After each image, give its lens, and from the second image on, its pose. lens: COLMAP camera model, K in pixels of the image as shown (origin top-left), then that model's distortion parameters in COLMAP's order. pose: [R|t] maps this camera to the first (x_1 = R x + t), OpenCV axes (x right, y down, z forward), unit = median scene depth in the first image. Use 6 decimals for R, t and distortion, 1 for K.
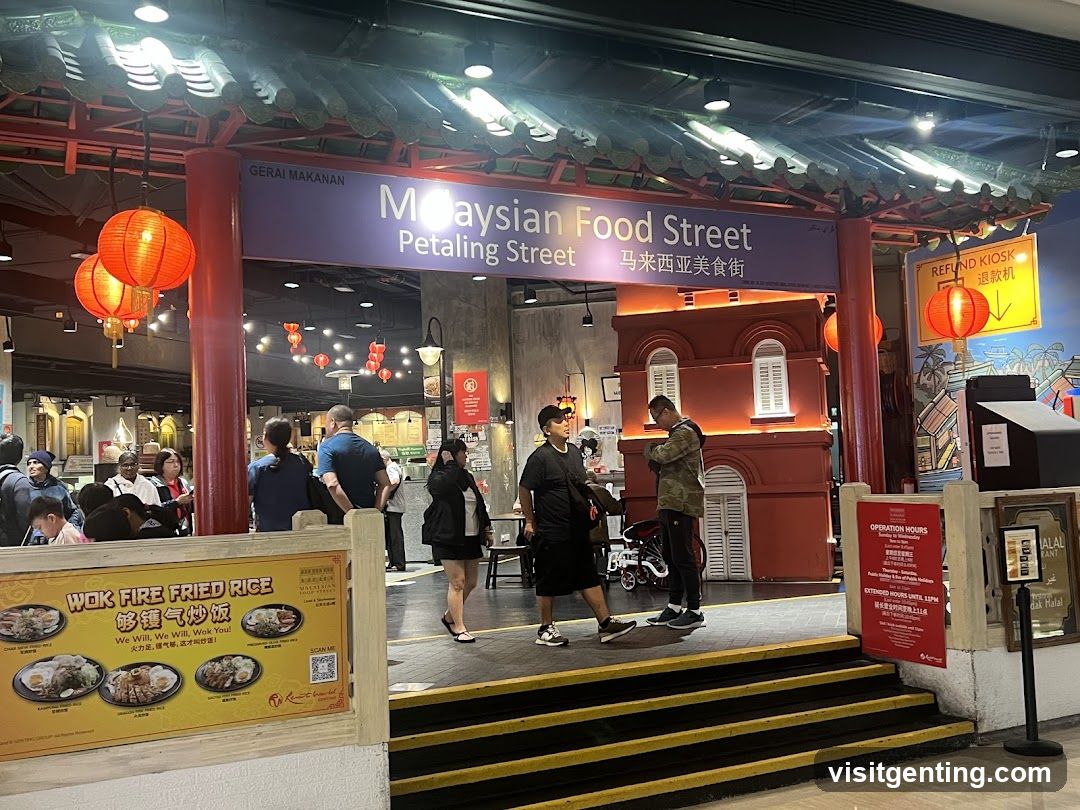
lens RADIAL K [[1083.2, 0, 539.2], [0, 1083.2, 403.4], [0, 0, 1]] dist [0.033188, 0.000000]
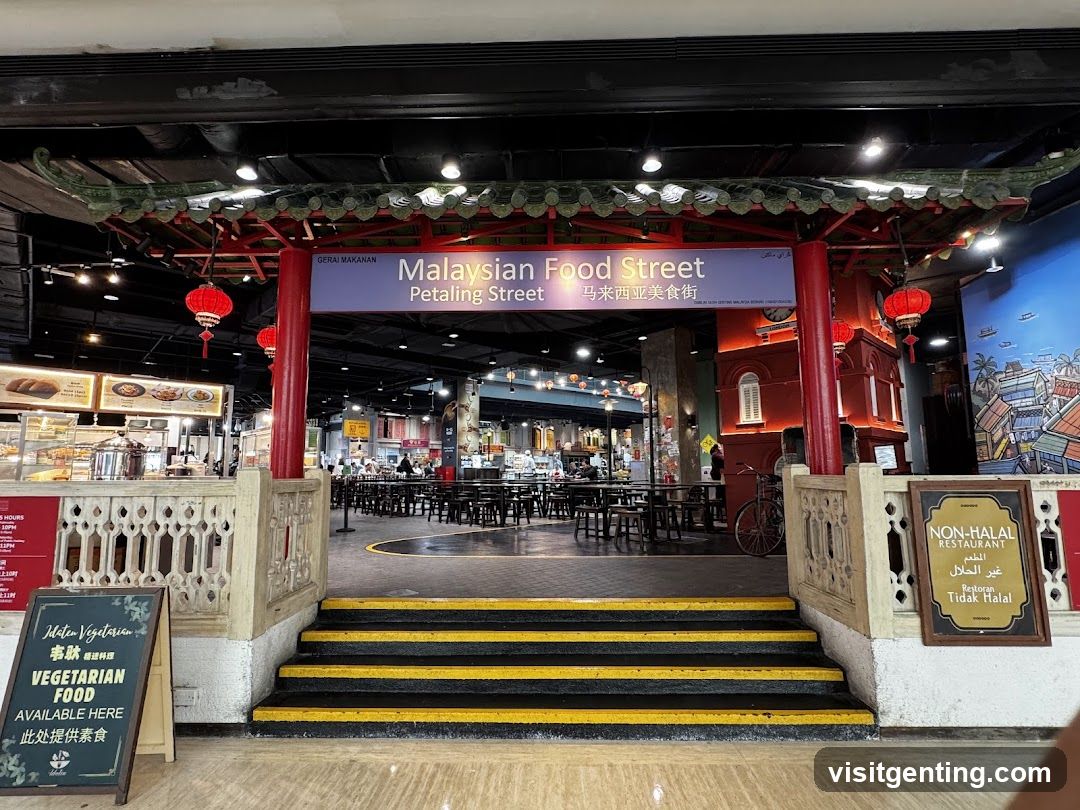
lens RADIAL K [[518.2, 0, 536.7], [0, 518.2, 404.0], [0, 0, 1]] dist [-0.007237, 0.001941]
pose [[0.875717, -0.025614, -0.482144, 0.316107], [0.006313, 0.999114, -0.041613, 0.030586], [0.482783, 0.033398, 0.875103, 0.387202]]
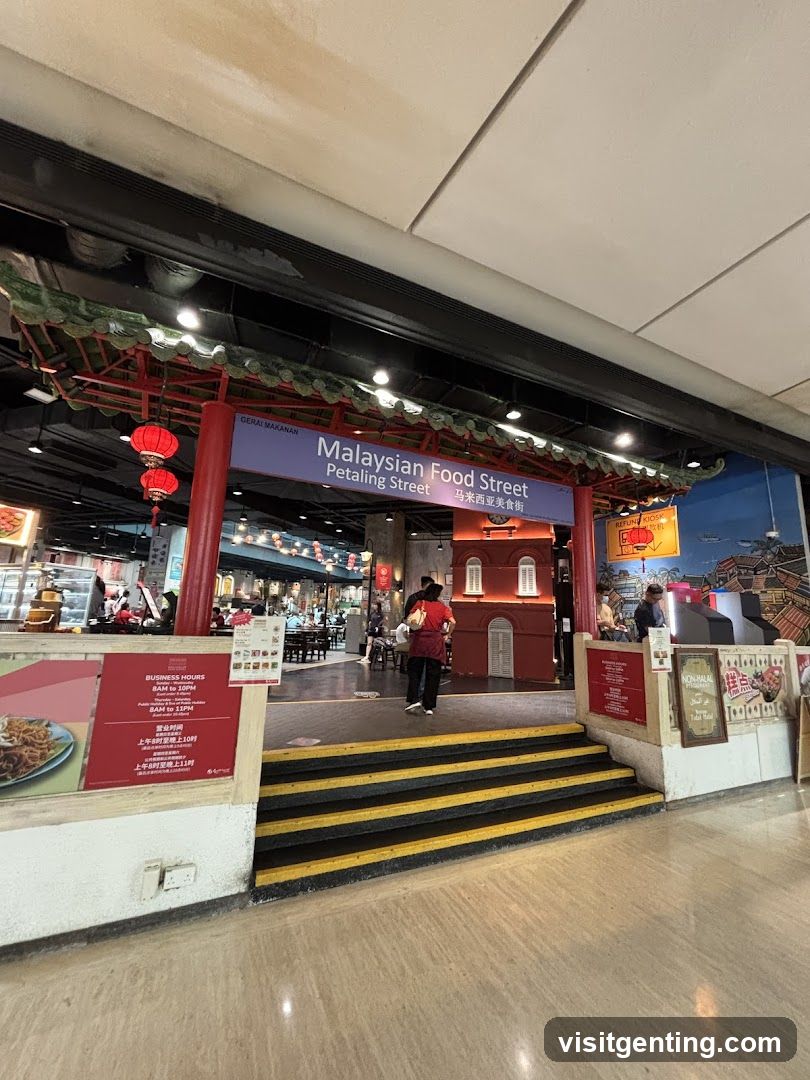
lens RADIAL K [[433.0, 0, 403.1], [0, 433.0, 537.8], [0, 0, 1]] dist [0.002611, -0.000468]
pose [[0.996350, 0.069247, -0.049917, 0.028729], [-0.074516, 0.990815, -0.112841, 0.023030], [0.041645, 0.116148, 0.992358, 0.283493]]
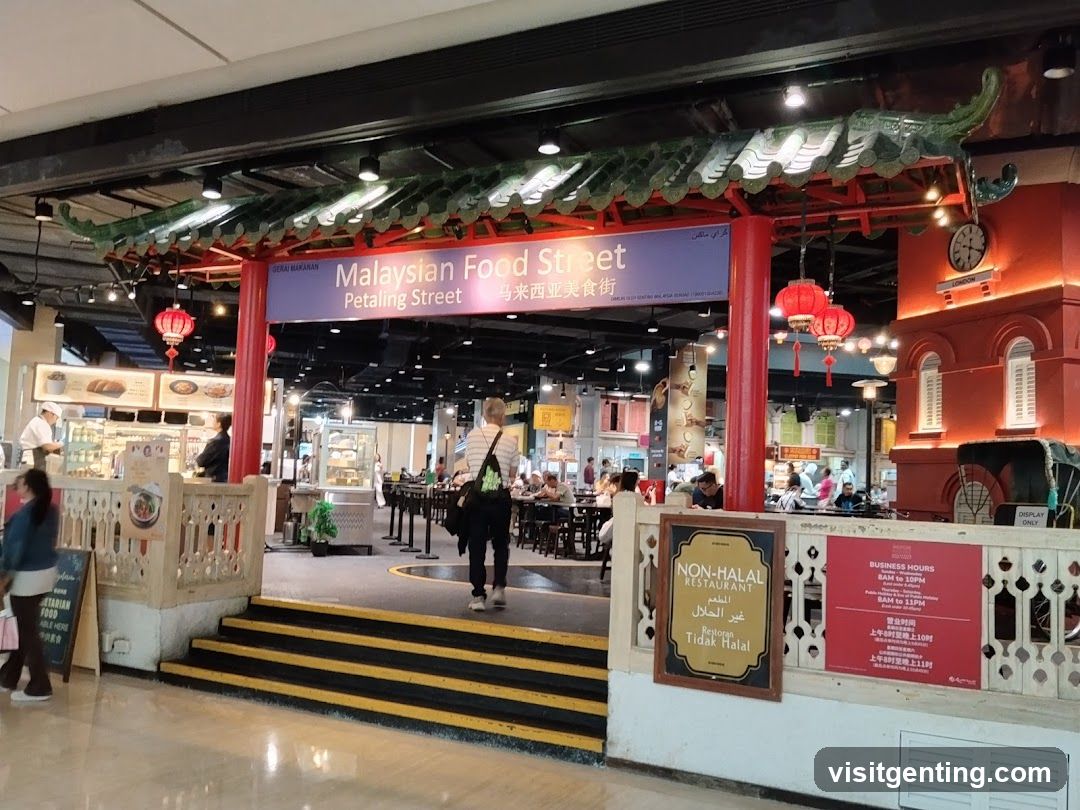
lens RADIAL K [[915.4, 0, 545.0], [0, 915.4, 400.1], [0, 0, 1]] dist [0.044555, -0.047193]
pose [[0.580483, -0.004035, -0.814262, 0.897245], [-0.002841, 0.999972, -0.006981, -0.004510], [0.814267, 0.006365, 0.580455, 0.418794]]
